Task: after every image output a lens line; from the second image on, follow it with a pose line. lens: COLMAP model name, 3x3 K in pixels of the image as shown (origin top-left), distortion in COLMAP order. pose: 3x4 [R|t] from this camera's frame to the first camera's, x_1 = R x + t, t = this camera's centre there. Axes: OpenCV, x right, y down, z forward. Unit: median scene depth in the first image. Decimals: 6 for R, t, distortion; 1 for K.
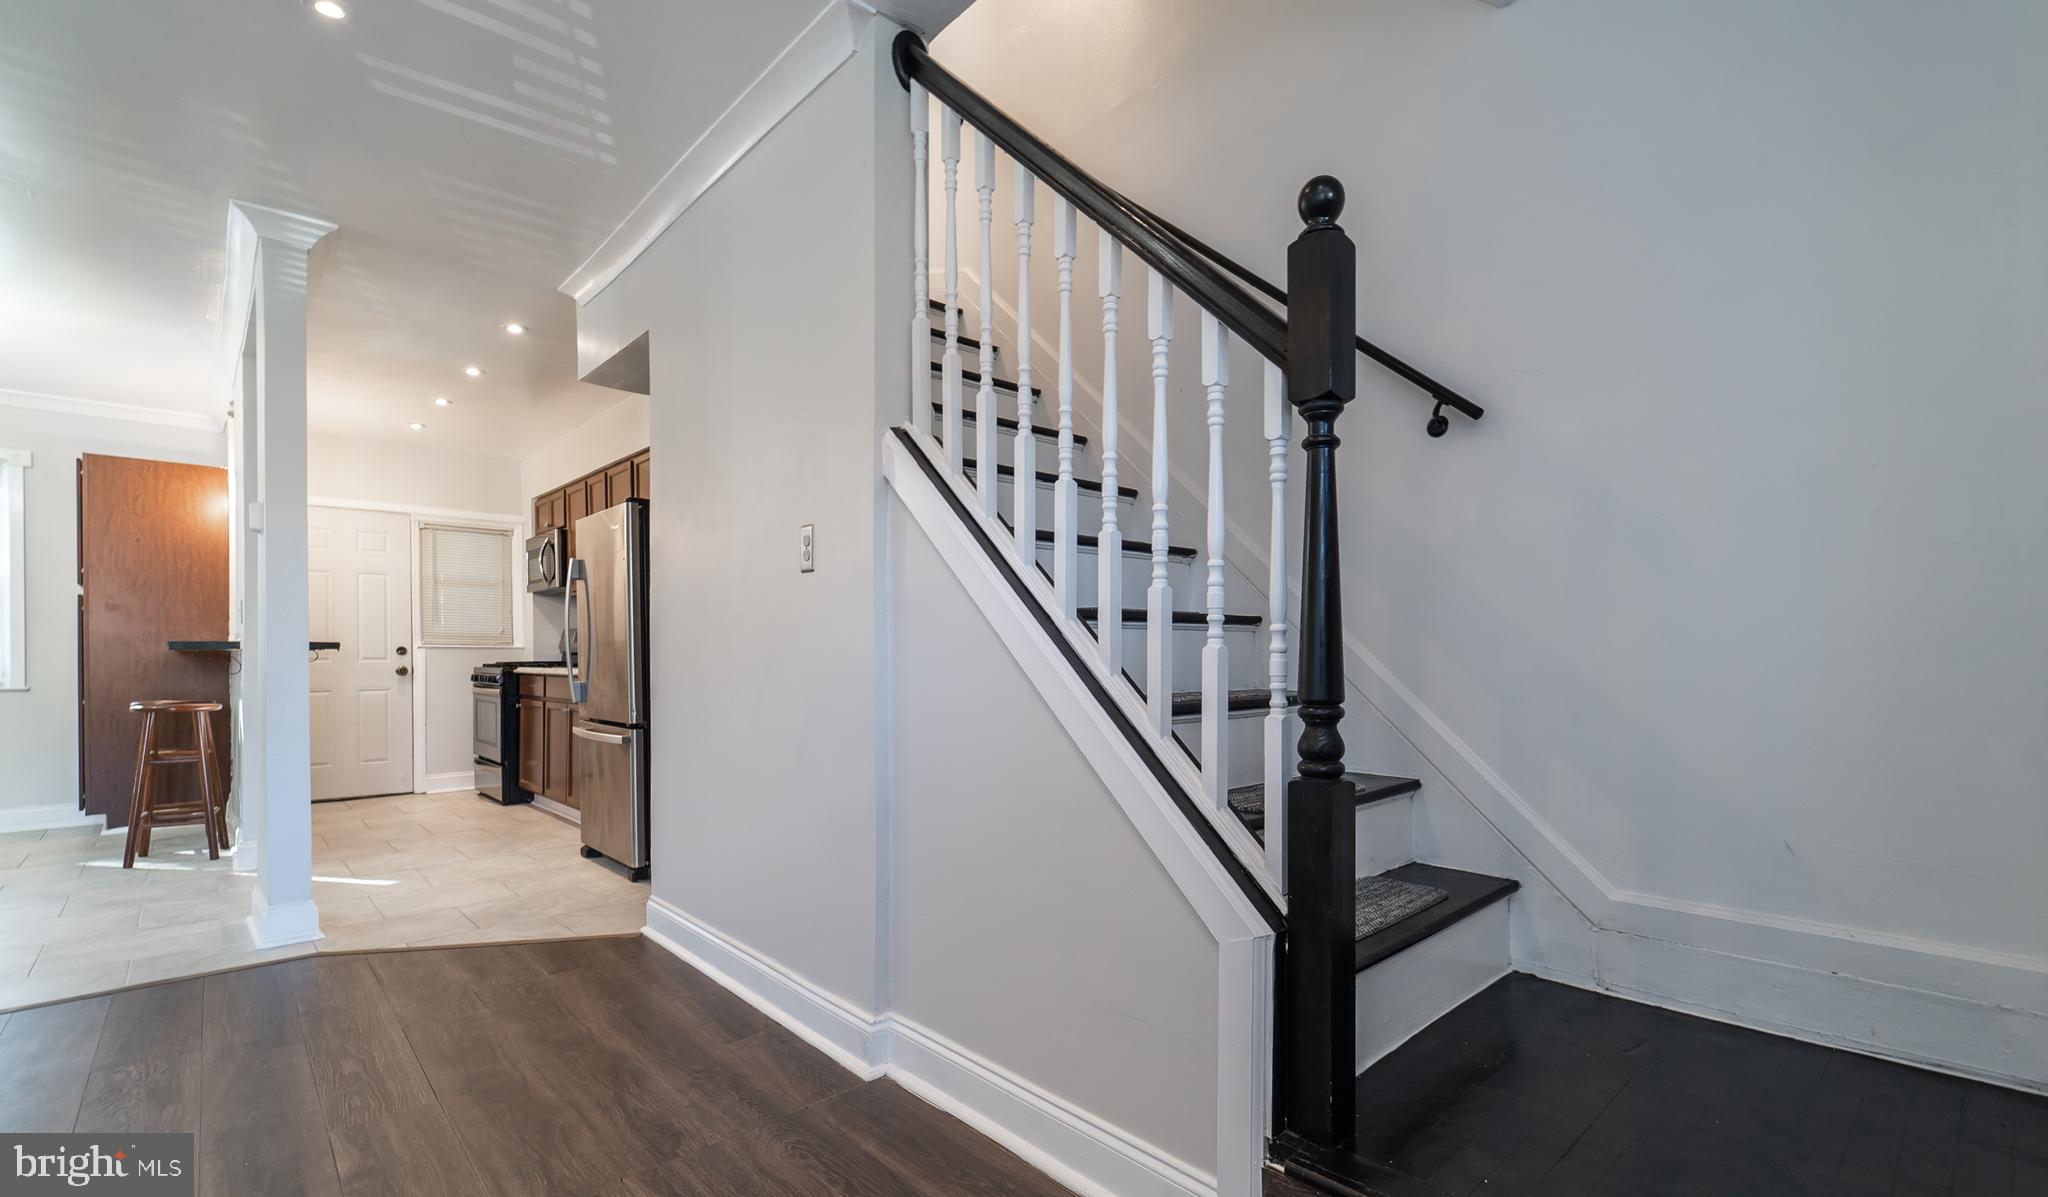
lens RADIAL K [[894.4, 0, 1018.6], [0, 894.4, 659.9], [0, 0, 1]] dist [-0.003111, -0.000781]
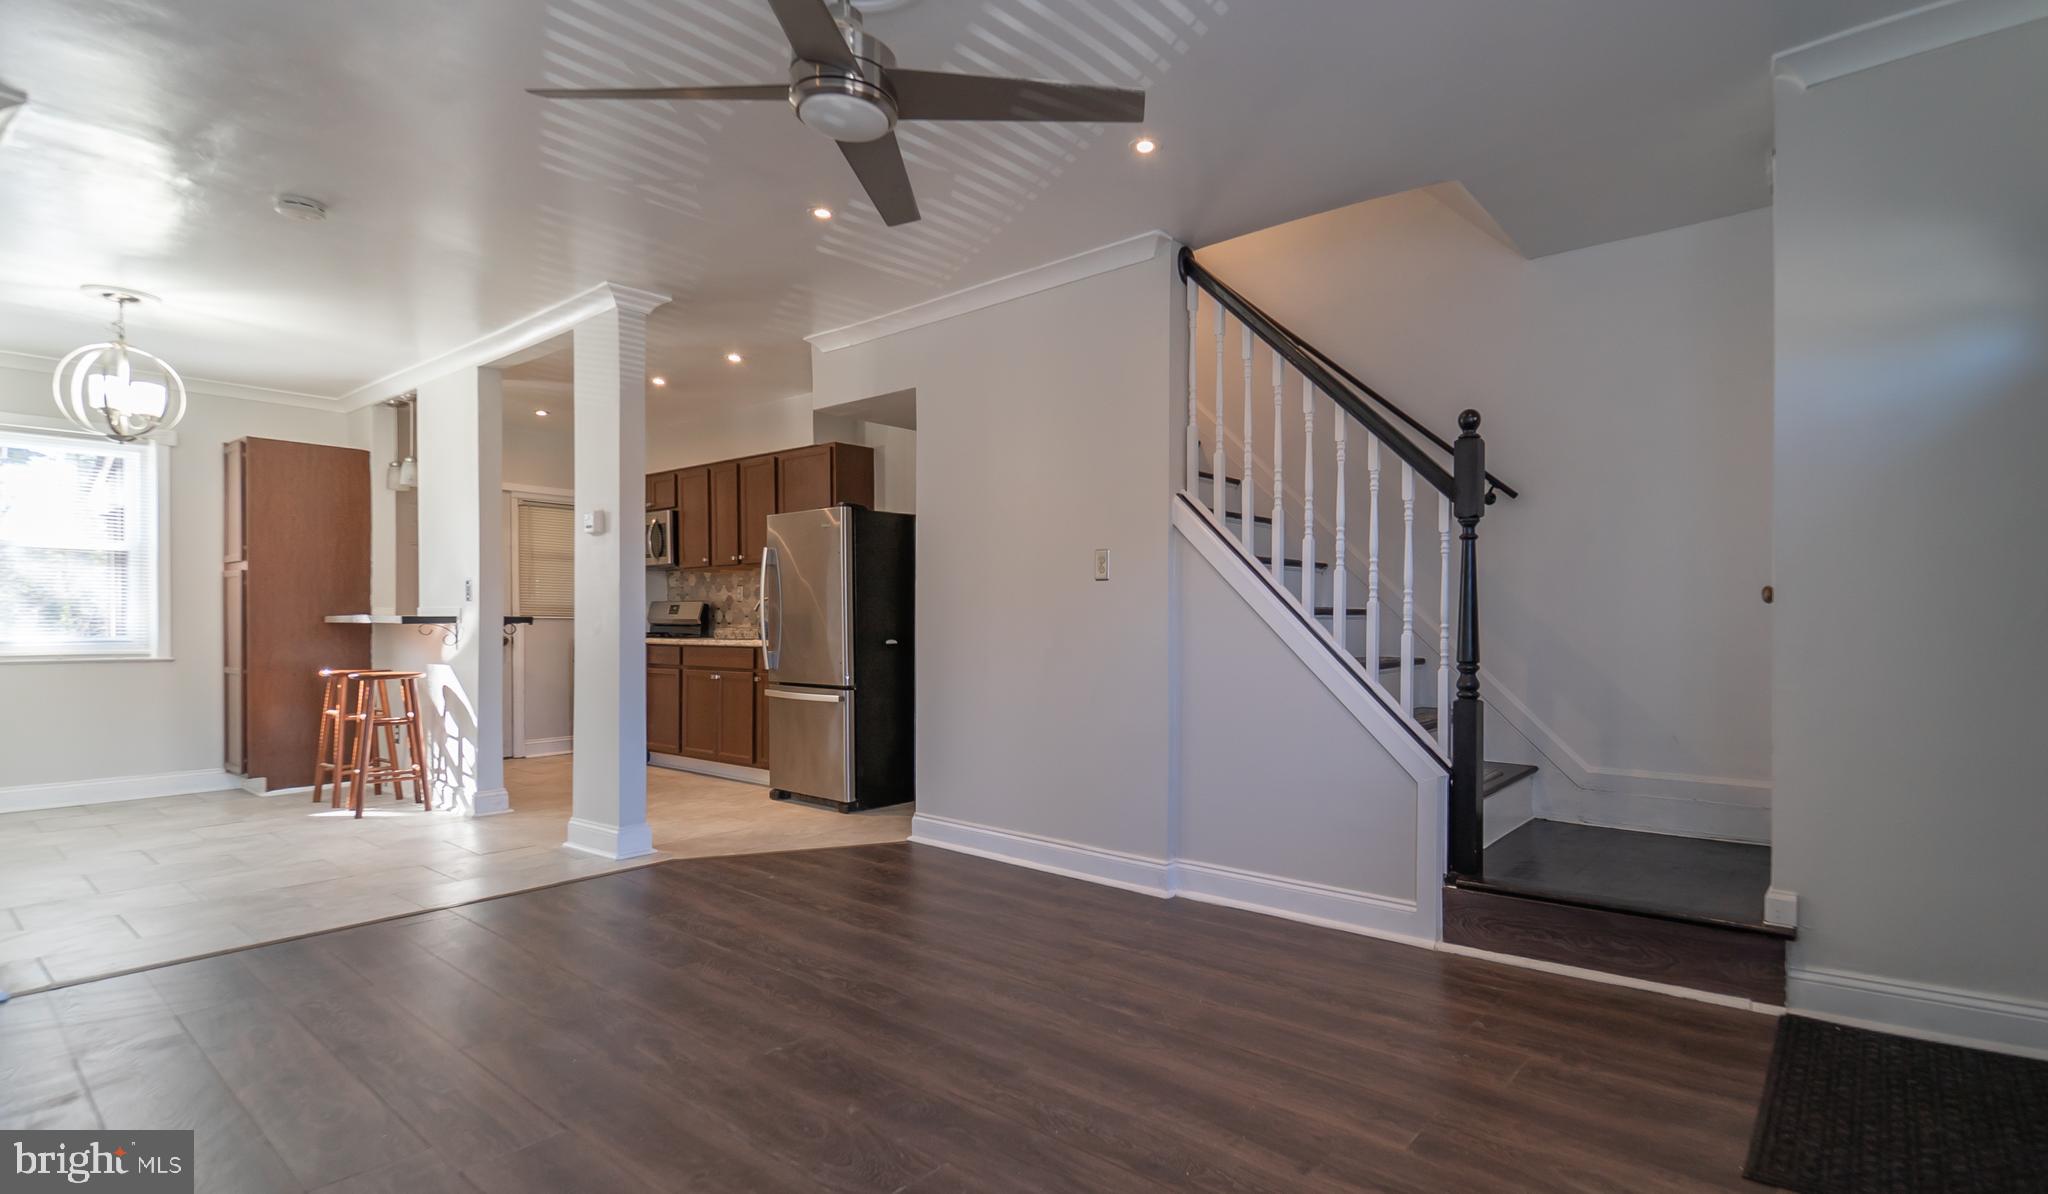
lens RADIAL K [[969.7, 0, 1090.8], [0, 969.7, 624.6], [0, 0, 1]] dist [-0.001430, -0.000020]
pose [[0.988060, 0.002752, 0.154043, -0.534453], [-0.002636, 0.999996, -0.000956, -0.022519], [-0.154045, 0.000539, 0.988064, -0.662385]]
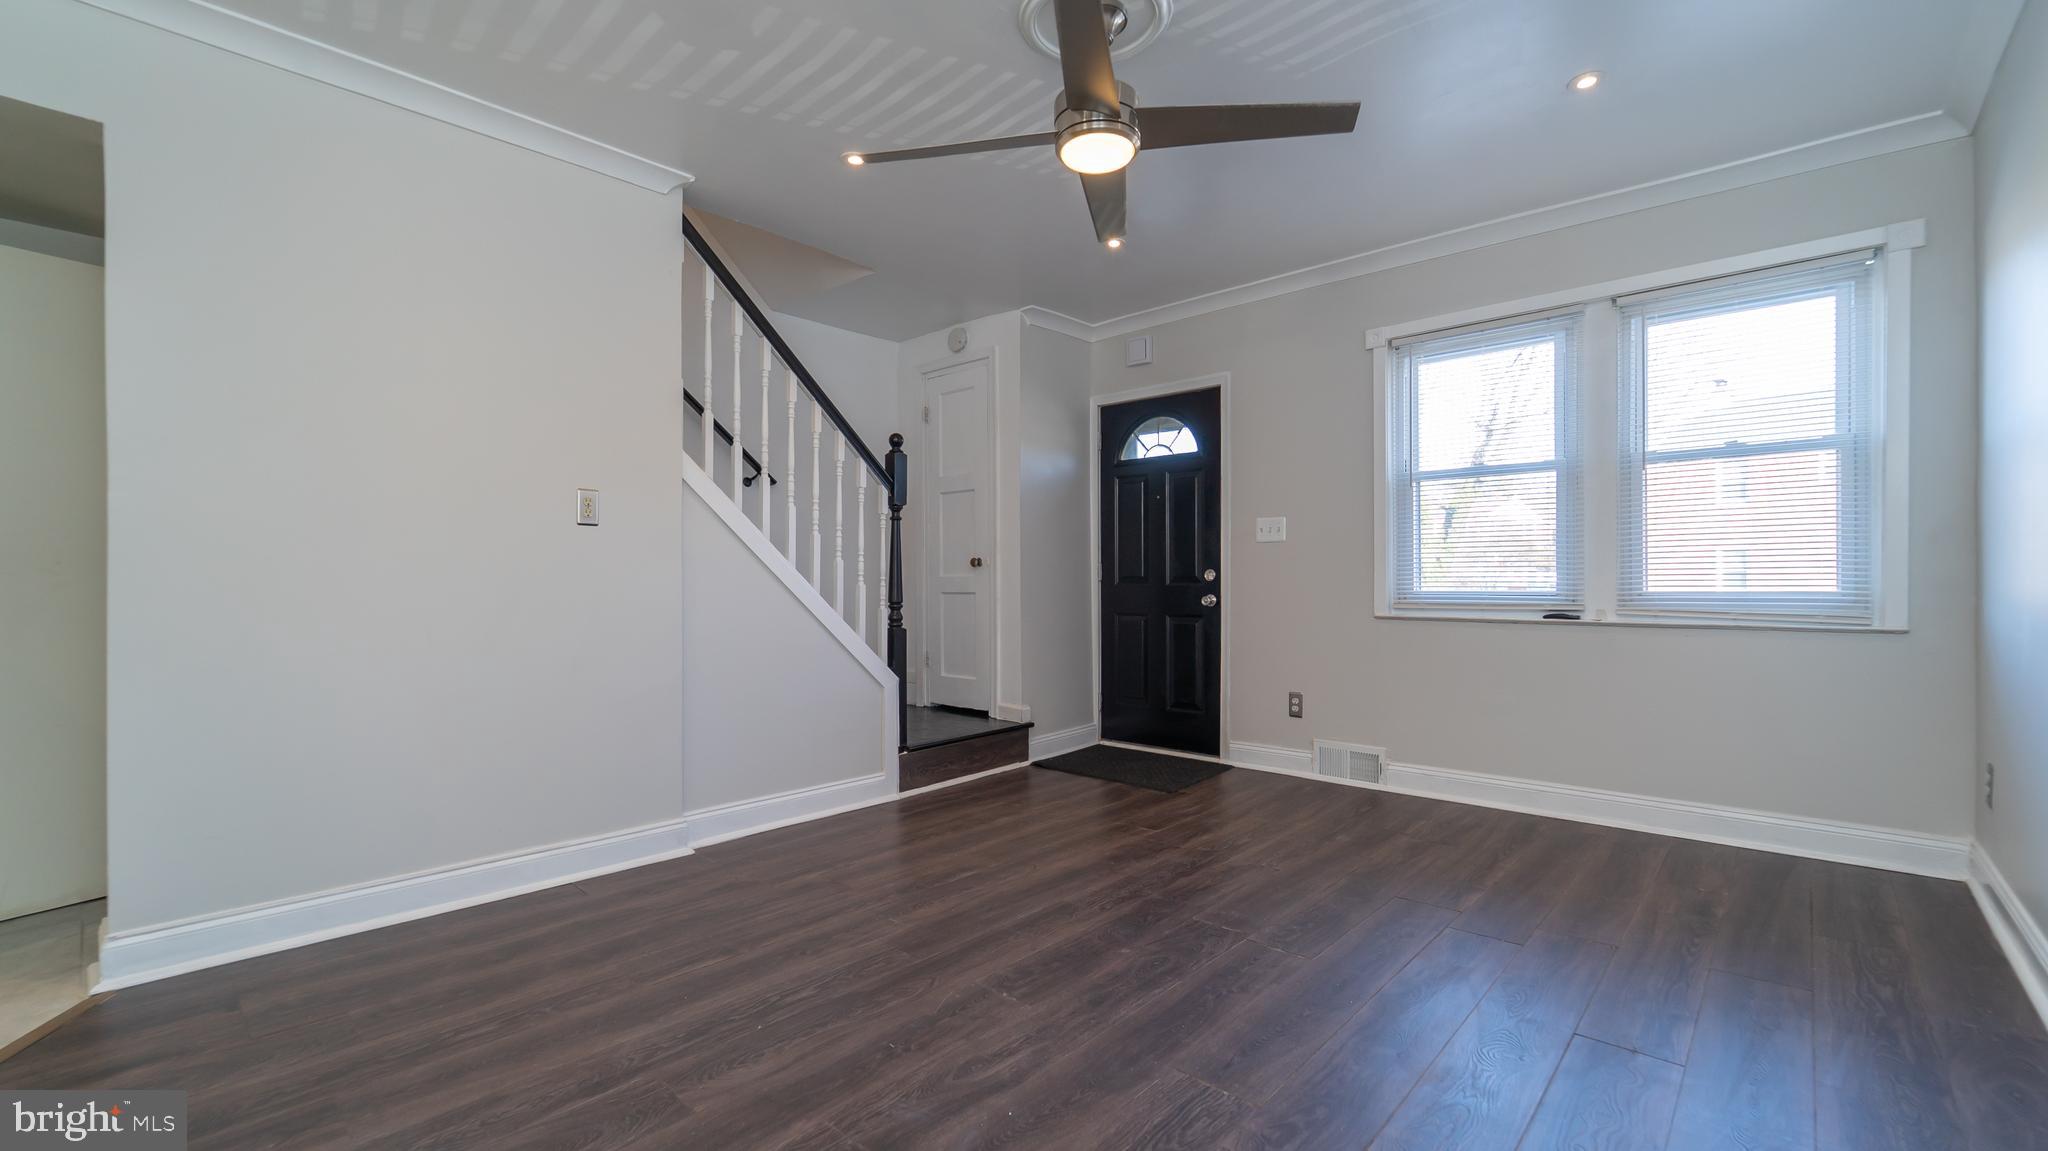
lens RADIAL K [[854.1, 0, 1059.5], [0, 854.1, 588.9], [0, 0, 1]] dist [-0.000410, -0.000240]
pose [[-0.103728, -0.003608, 0.994599, -1.627728], [0.010171, 0.999937, 0.004688, -0.005502], [-0.994554, 0.010602, -0.103685, 0.458684]]
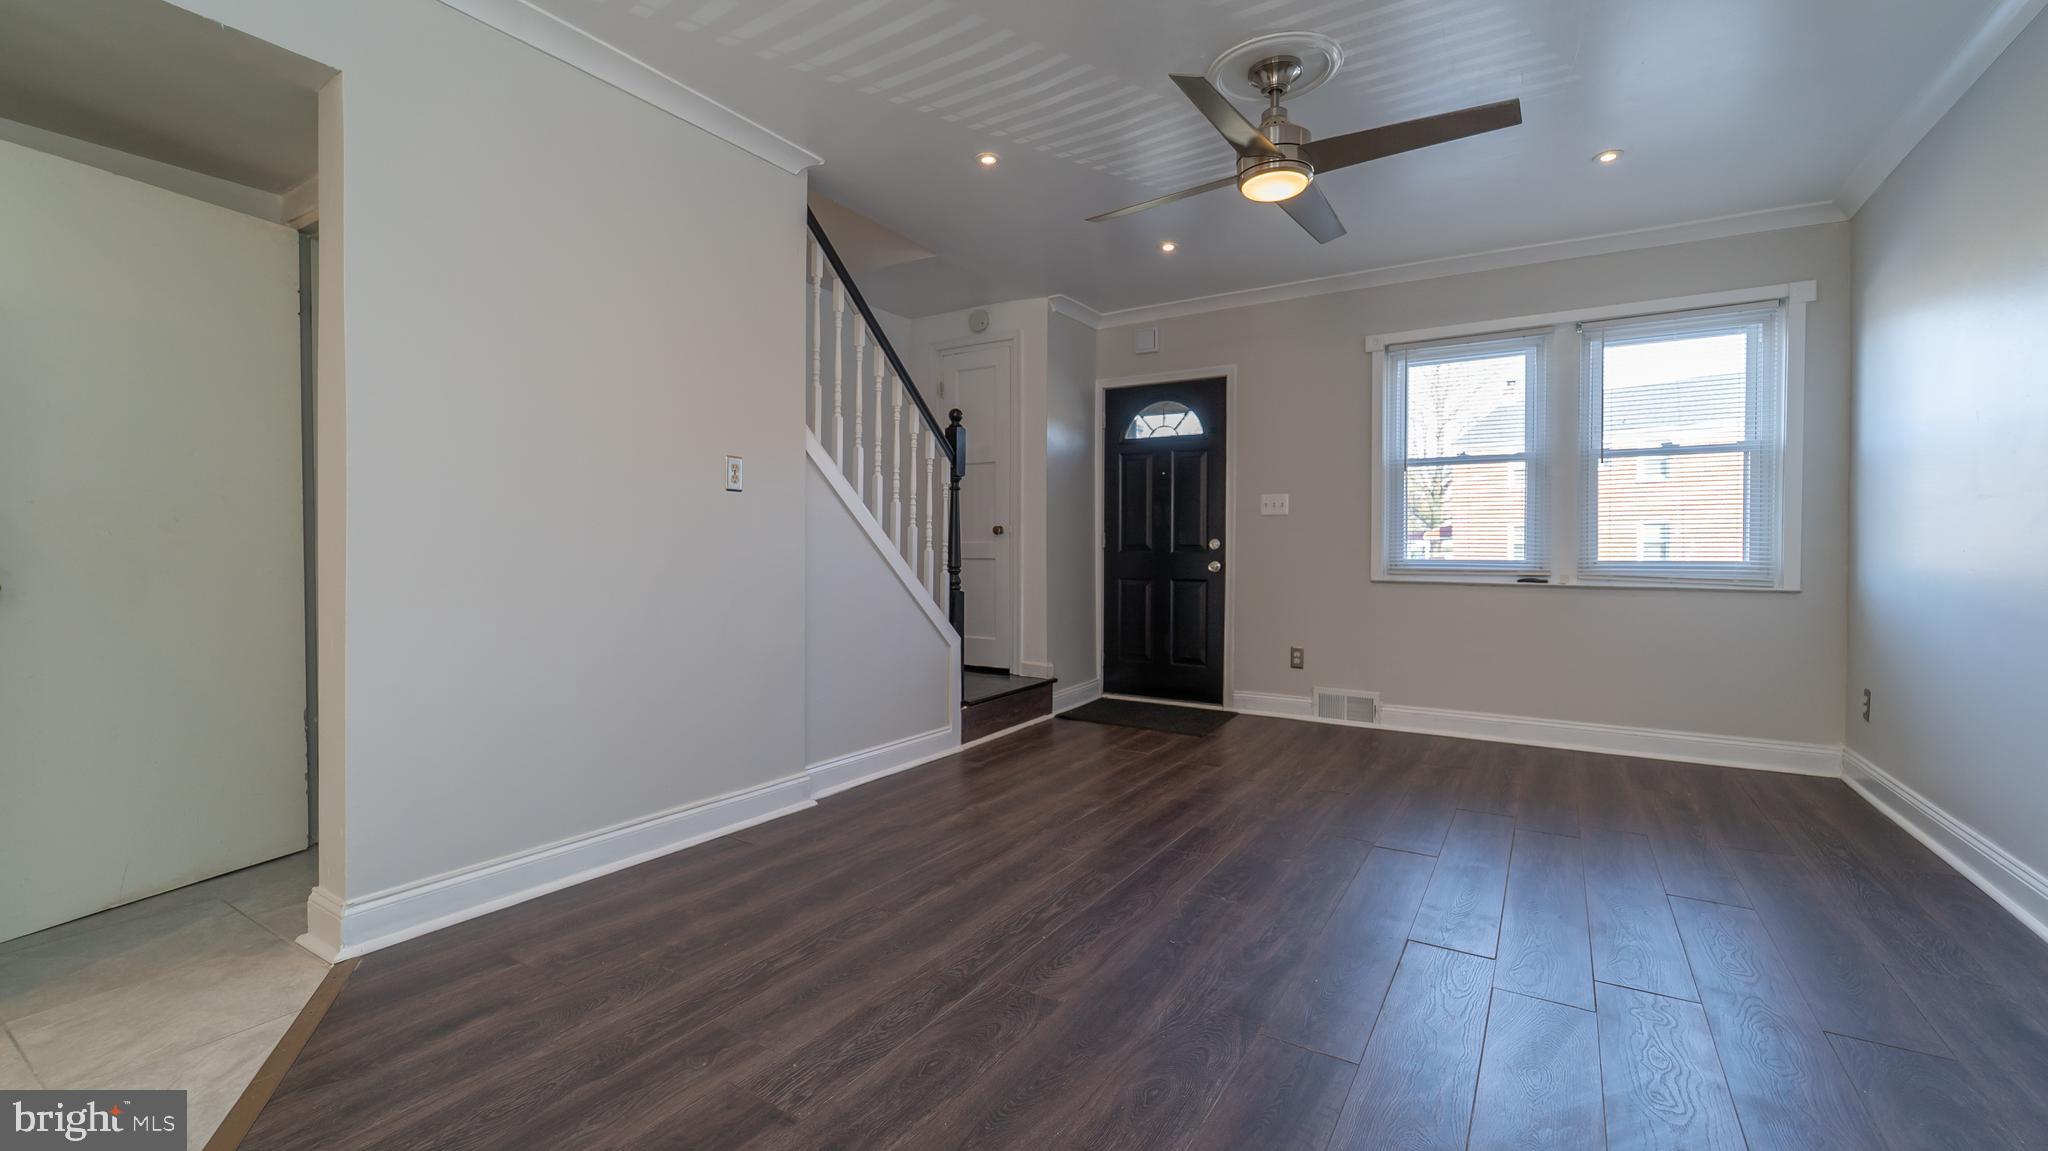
lens RADIAL K [[829.4, 0, 1051.7], [0, 829.4, 560.2], [0, 0, 1]] dist [0.001162, 0.000016]
pose [[-0.277175, -0.009091, 0.960776, -1.656296], [0.002747, 0.999944, 0.010254, -0.006245], [-0.960815, 0.005481, -0.277135, 0.926972]]
